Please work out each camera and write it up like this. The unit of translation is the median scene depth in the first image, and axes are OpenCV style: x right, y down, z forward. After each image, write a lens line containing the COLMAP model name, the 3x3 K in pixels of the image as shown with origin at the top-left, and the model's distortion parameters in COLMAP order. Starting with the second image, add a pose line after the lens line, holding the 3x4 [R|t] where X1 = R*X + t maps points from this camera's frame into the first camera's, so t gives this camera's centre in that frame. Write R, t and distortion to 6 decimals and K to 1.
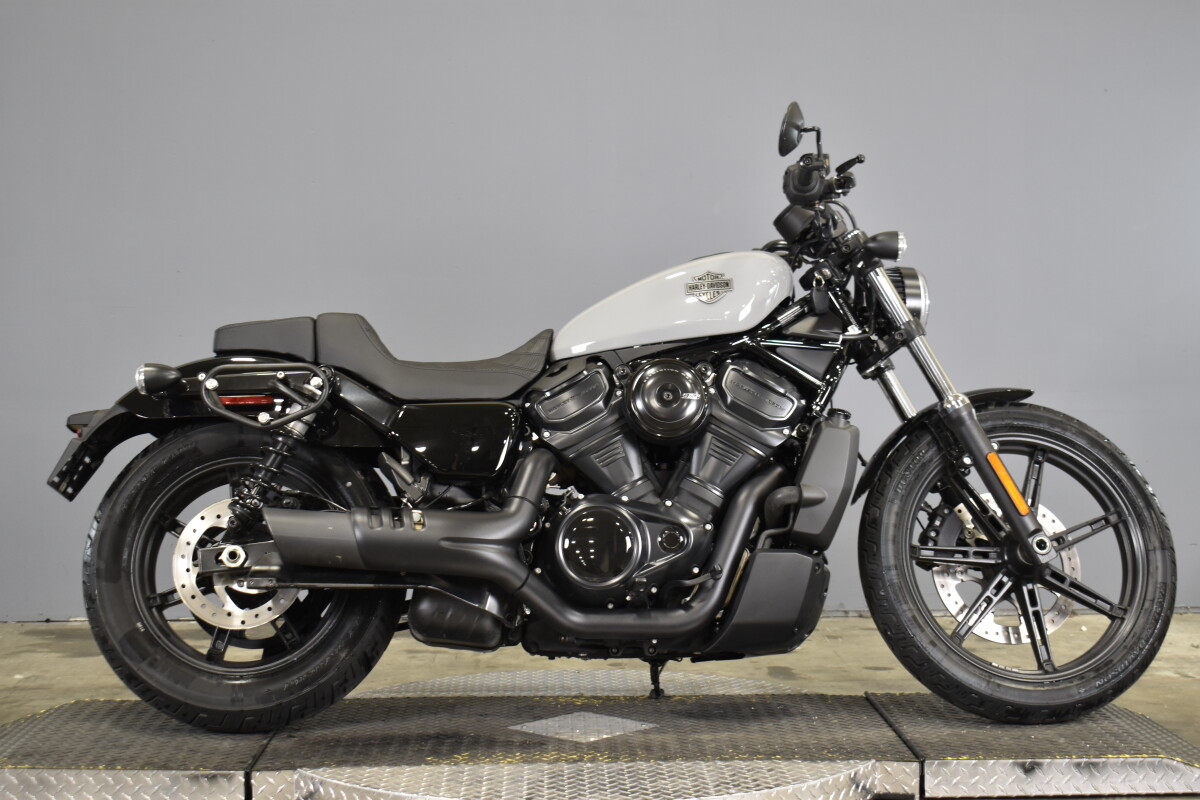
lens RADIAL K [[1993.0, 0, 599.5], [0, 1993.0, 400.6], [0, 0, 1]] dist [0.012108, 0.000000]
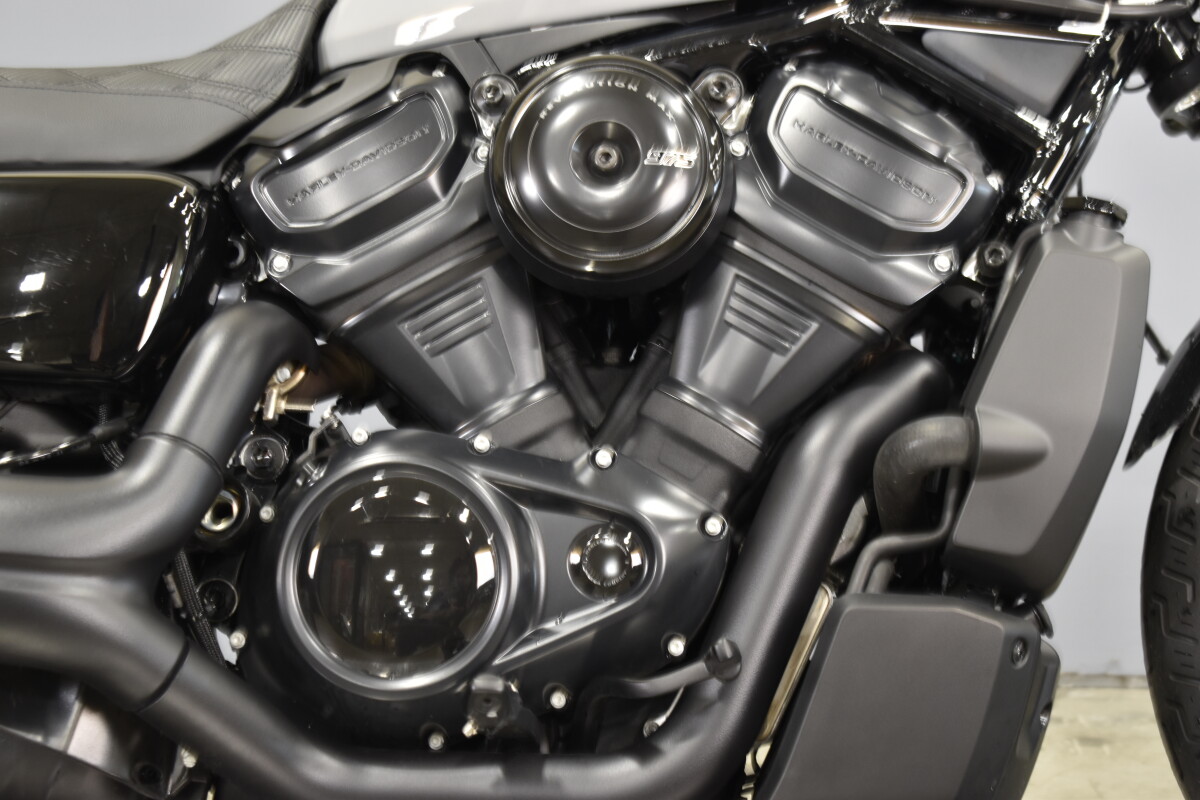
lens RADIAL K [[2716.9, 0, 600.2], [0, 2716.9, 400.2], [0, 0, 1]] dist [0.045452, 0.000000]
pose [[0.996988, 0.013849, -0.076314, 0.069992], [-0.010566, 0.999008, 0.043259, 0.019887], [0.076837, -0.042323, 0.996145, 0.508662]]
